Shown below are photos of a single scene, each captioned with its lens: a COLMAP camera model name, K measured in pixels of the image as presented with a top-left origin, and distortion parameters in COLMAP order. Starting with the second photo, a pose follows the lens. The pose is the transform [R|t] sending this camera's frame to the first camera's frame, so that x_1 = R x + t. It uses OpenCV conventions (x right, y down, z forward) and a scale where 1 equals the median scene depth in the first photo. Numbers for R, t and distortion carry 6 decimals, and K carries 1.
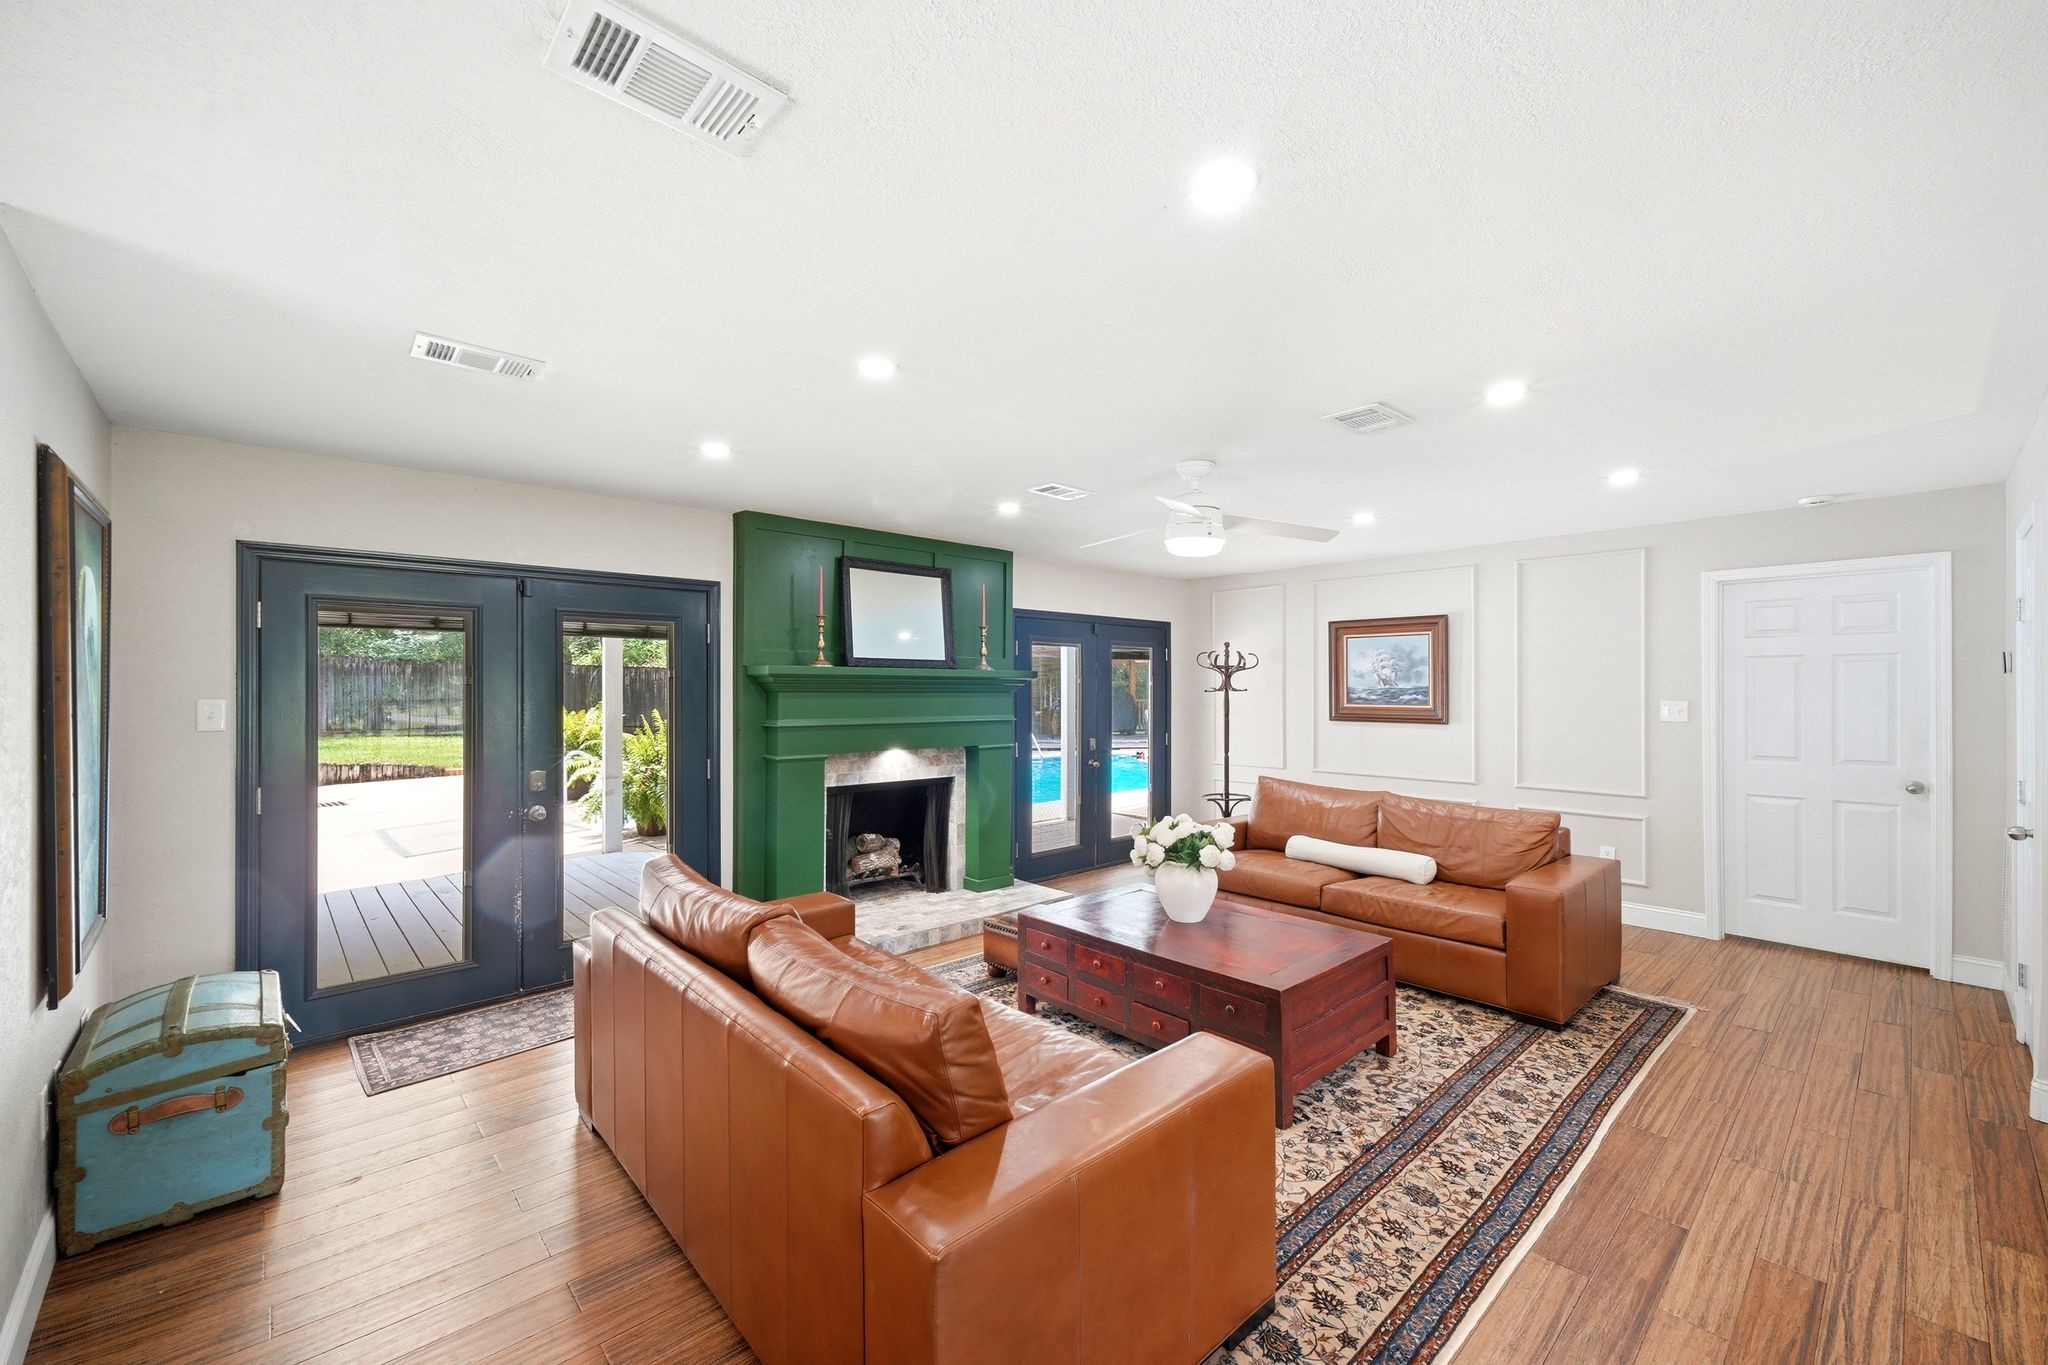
lens RADIAL K [[817.8, 0, 1024.0], [0, 817.8, 682.5], [0, 0, 1]] dist [0.002254, 0.000398]
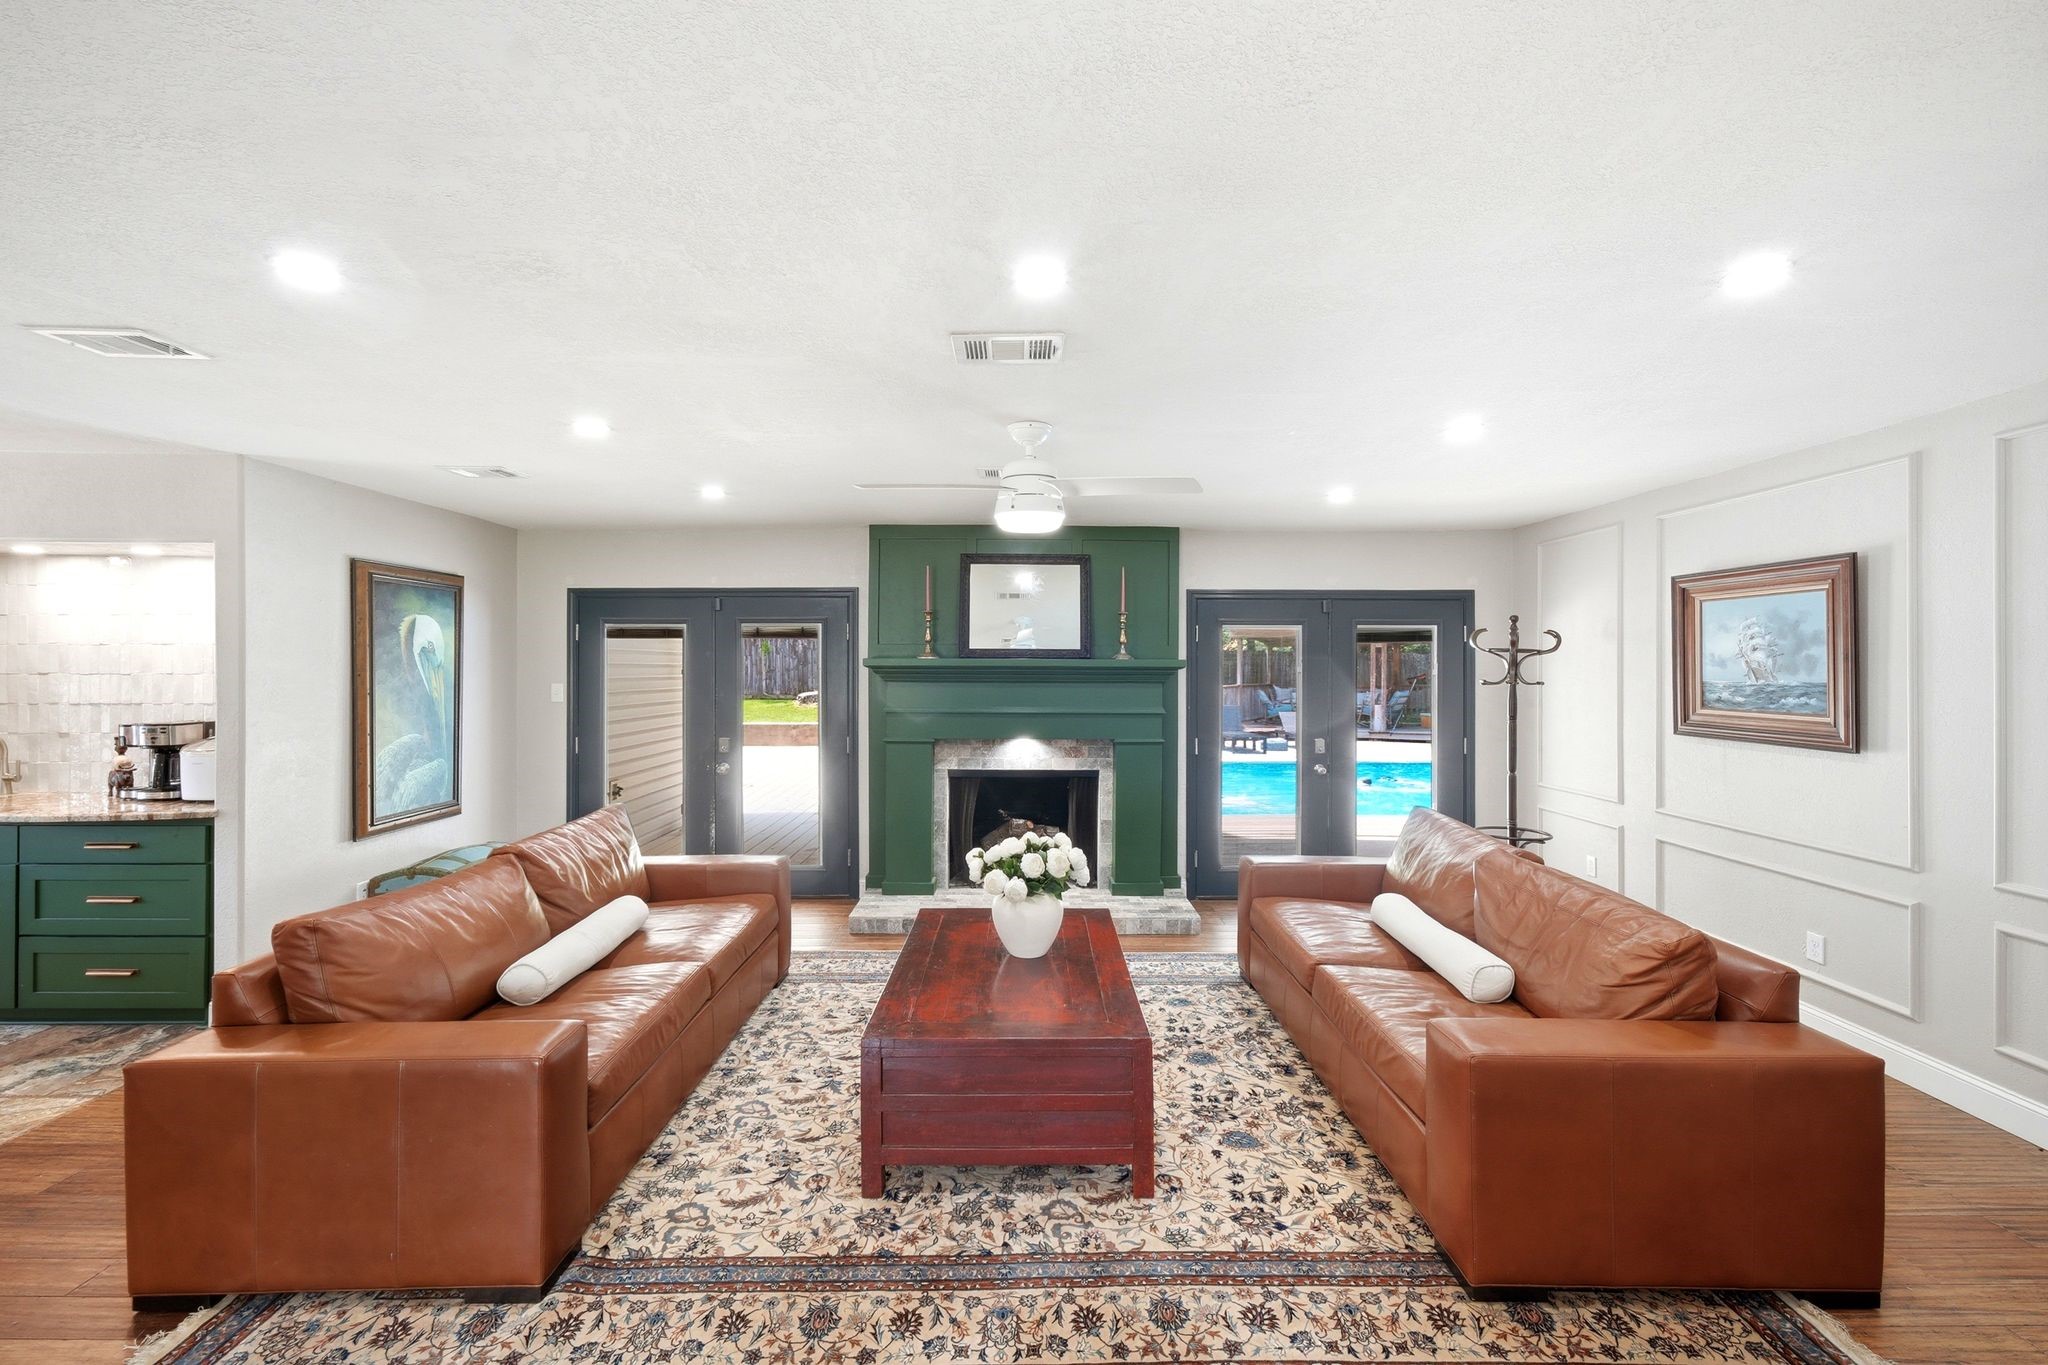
lens RADIAL K [[836.5, 0, 1026.8], [0, 836.5, 655.3], [0, 0, 1]] dist [0.012179, 0.000051]
pose [[0.740666, -0.007835, -0.671828, 0.562315], [0.003551, 0.999964, -0.007746, -0.013745], [0.671865, 0.003352, 0.740666, 0.239314]]
